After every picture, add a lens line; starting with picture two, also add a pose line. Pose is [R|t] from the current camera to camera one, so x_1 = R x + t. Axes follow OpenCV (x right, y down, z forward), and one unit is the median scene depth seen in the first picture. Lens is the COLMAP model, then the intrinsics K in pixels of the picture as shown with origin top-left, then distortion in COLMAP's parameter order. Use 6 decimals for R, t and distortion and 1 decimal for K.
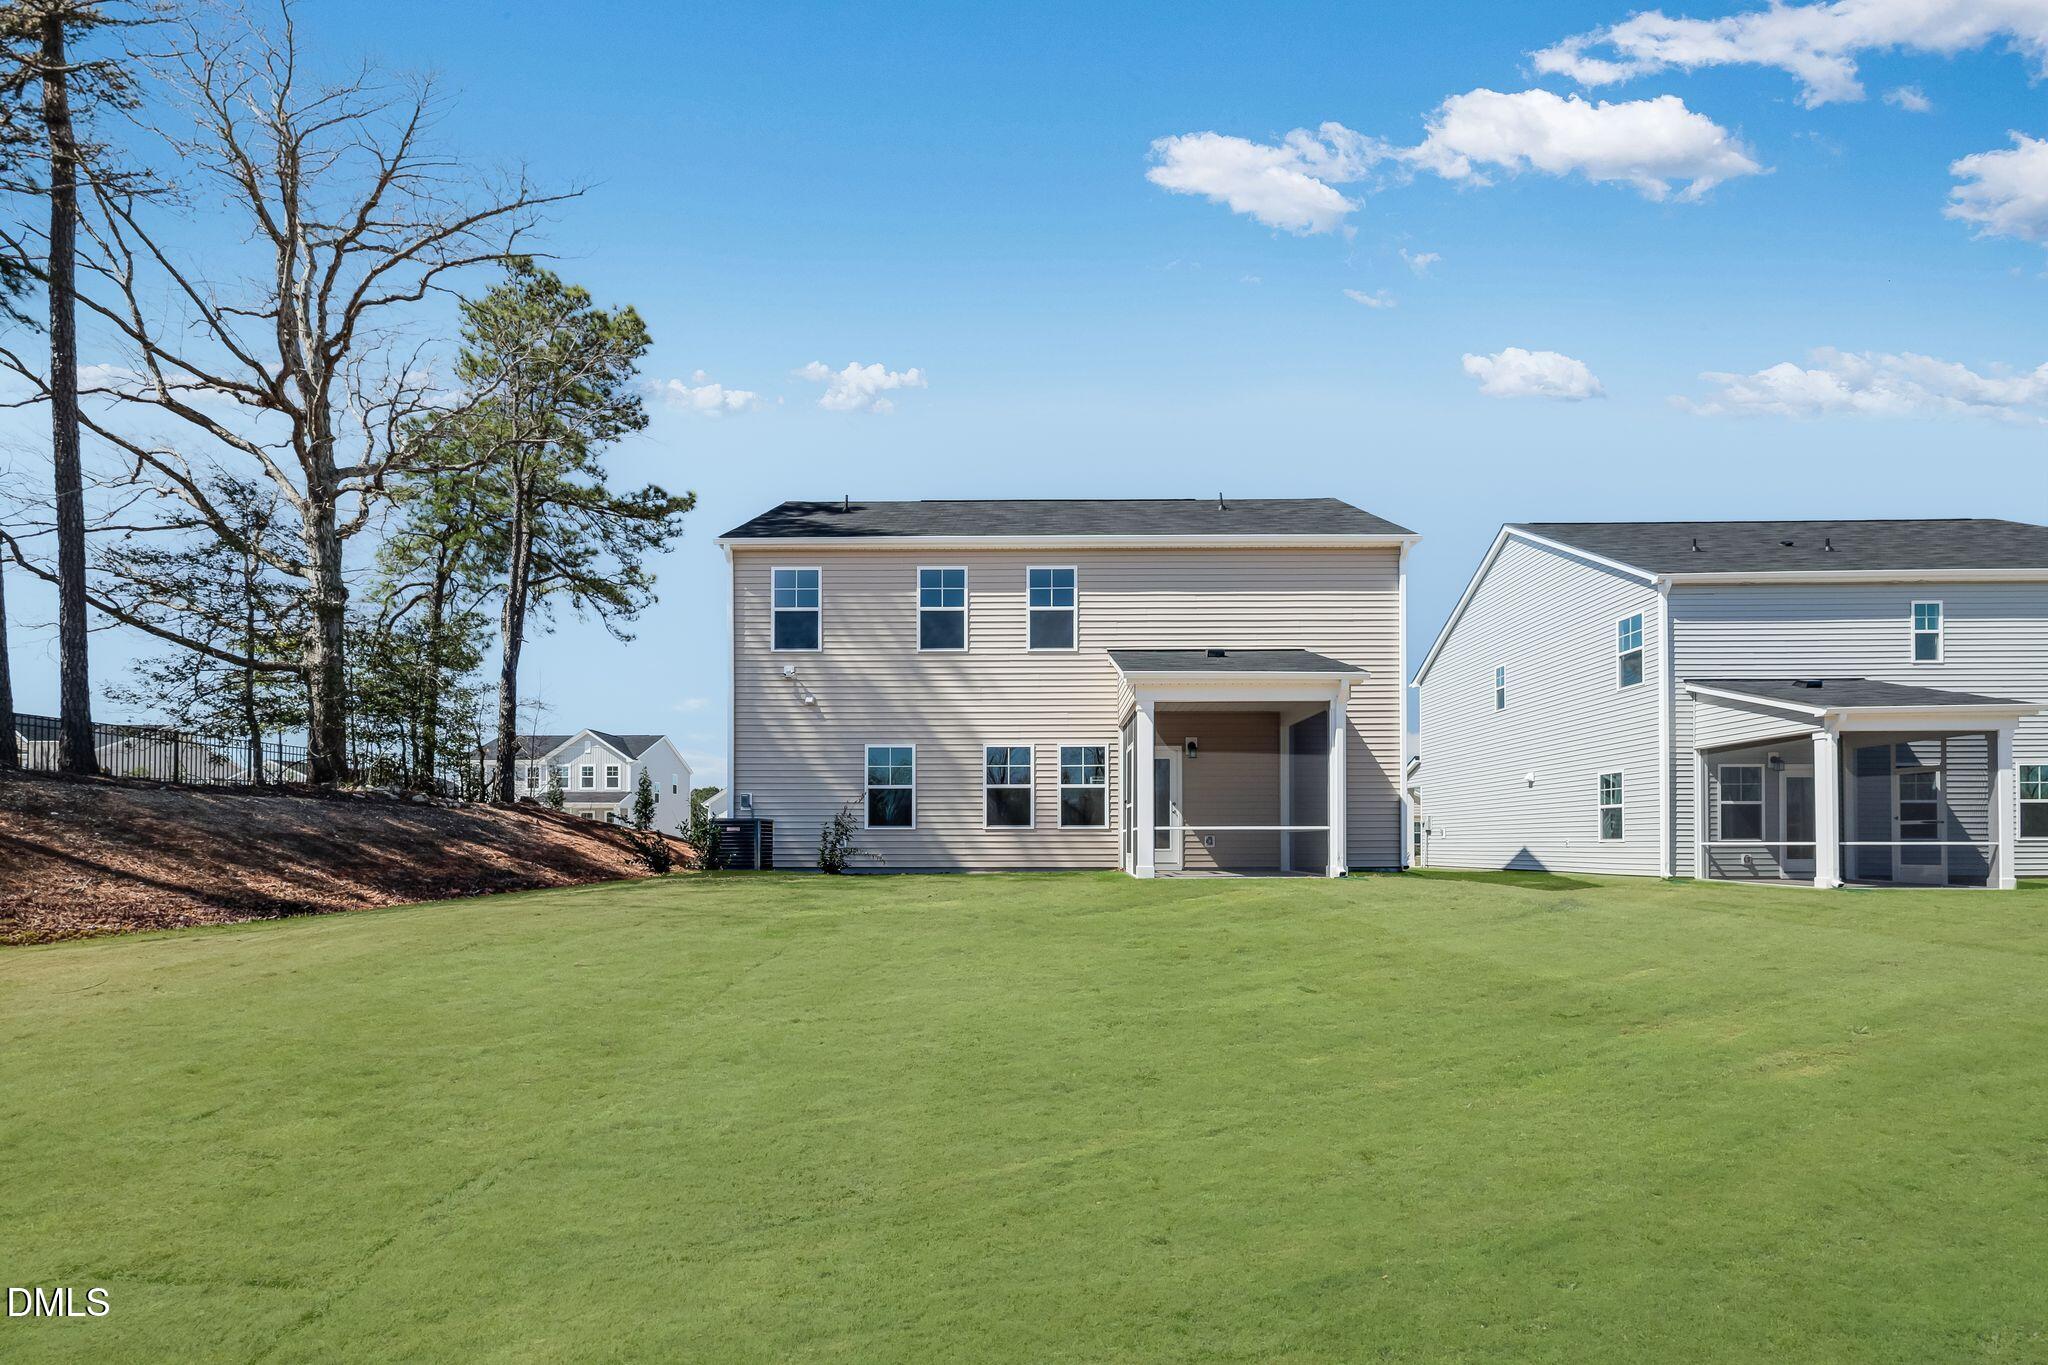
lens RADIAL K [[936.7, 0, 1024.0], [0, 936.7, 713.5], [0, 0, 1]] dist [-0.001818, -0.000122]
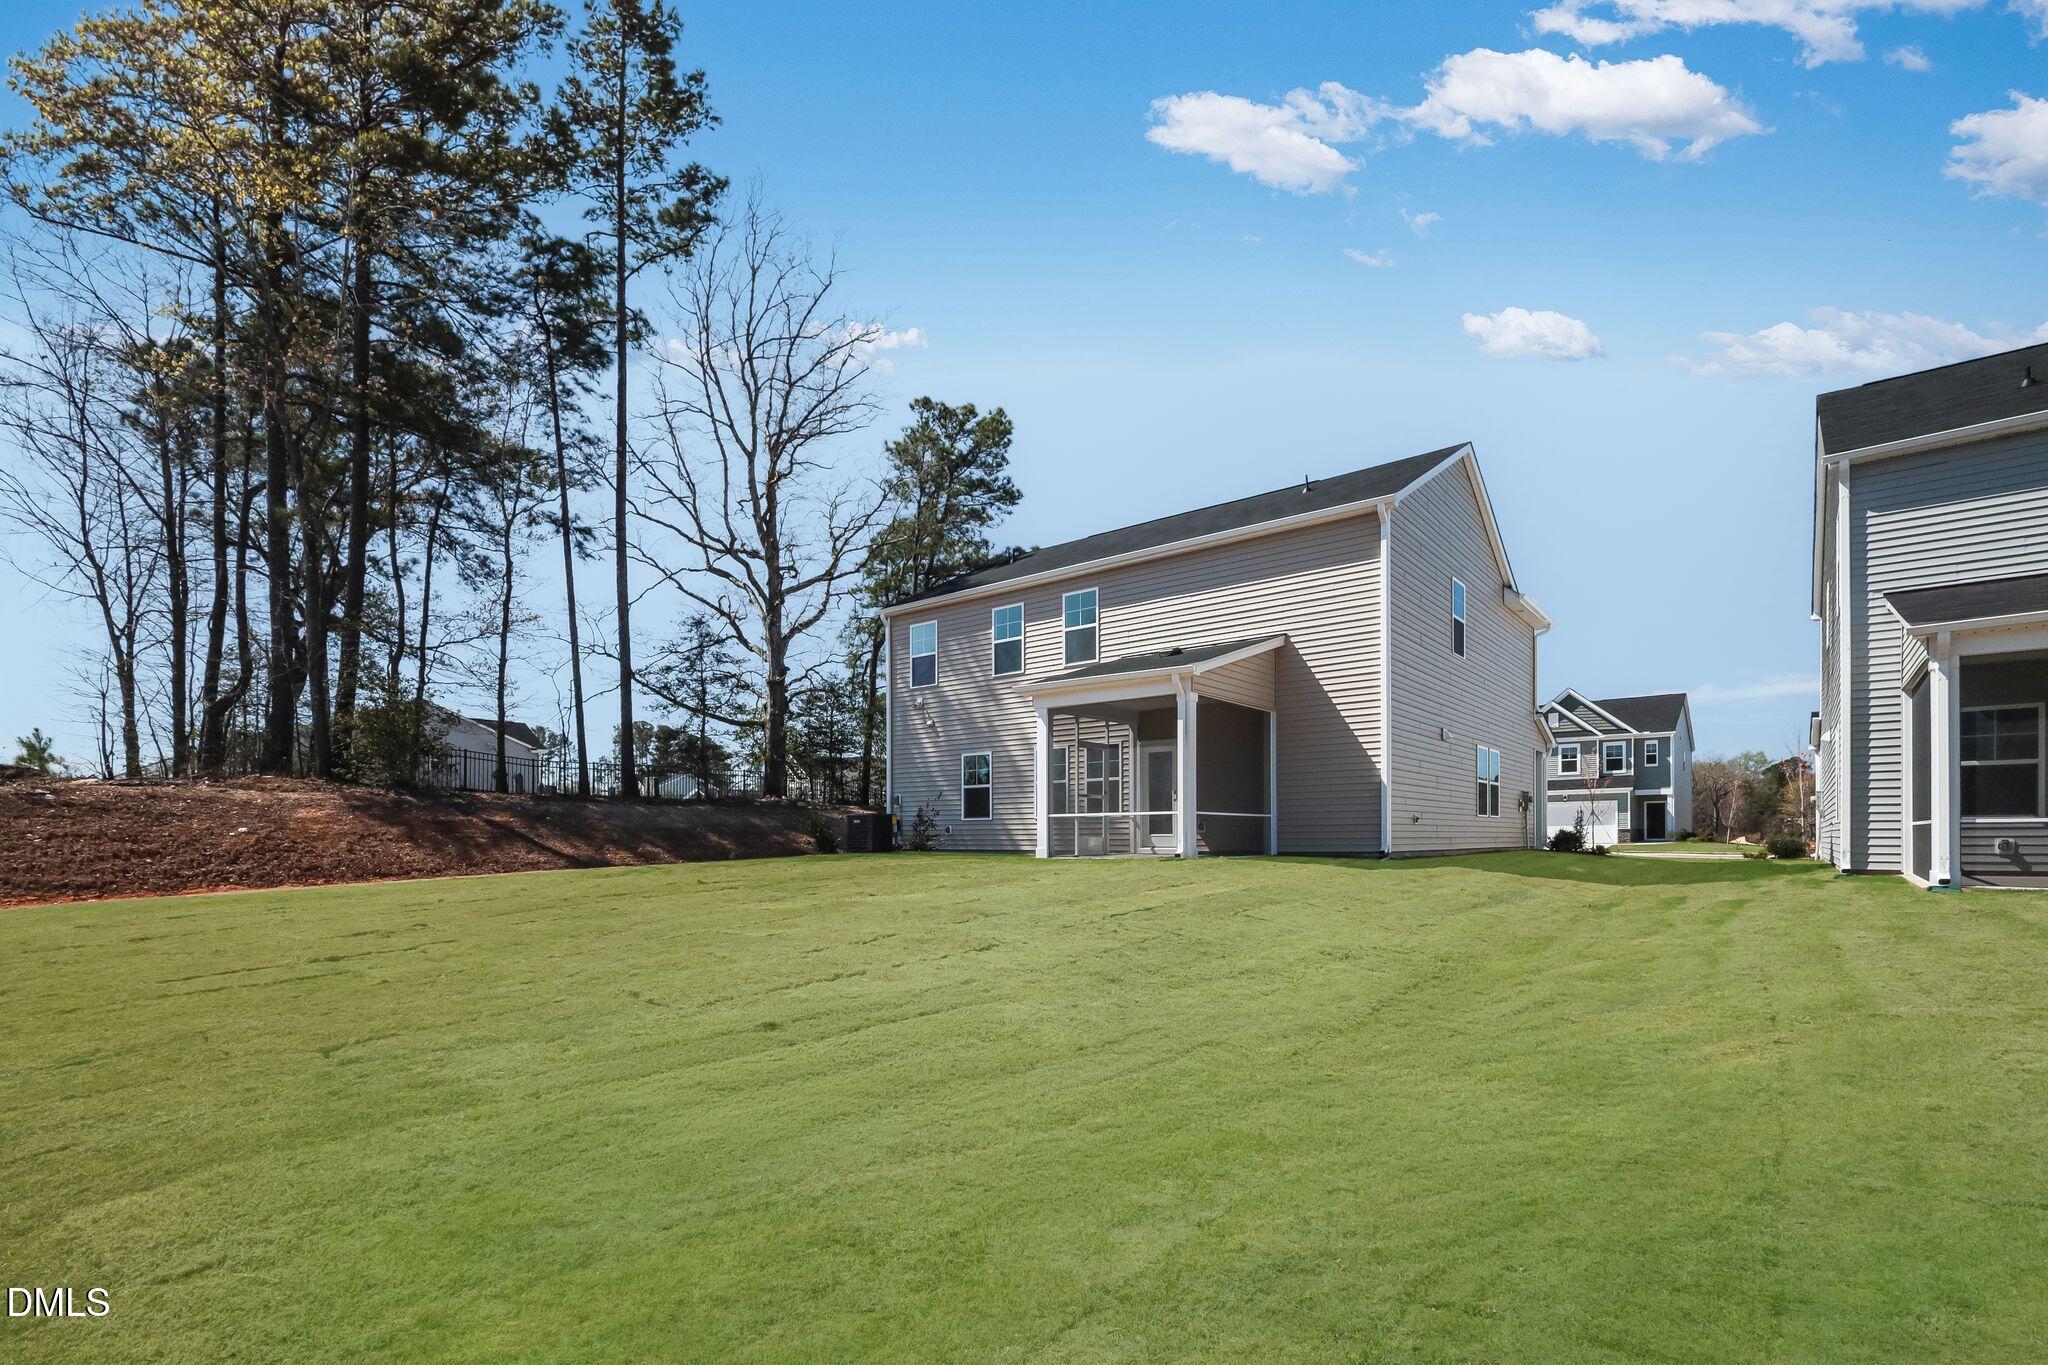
lens RADIAL K [[956.2, 0, 1021.8], [0, 956.2, 670.7], [0, 0, 1]] dist [-0.000080, 0.000517]
pose [[0.780449, -0.112496, -0.615015, 0.660282], [0.086054, 0.993645, -0.072552, 0.020098], [0.619268, 0.003698, 0.785171, 0.019768]]
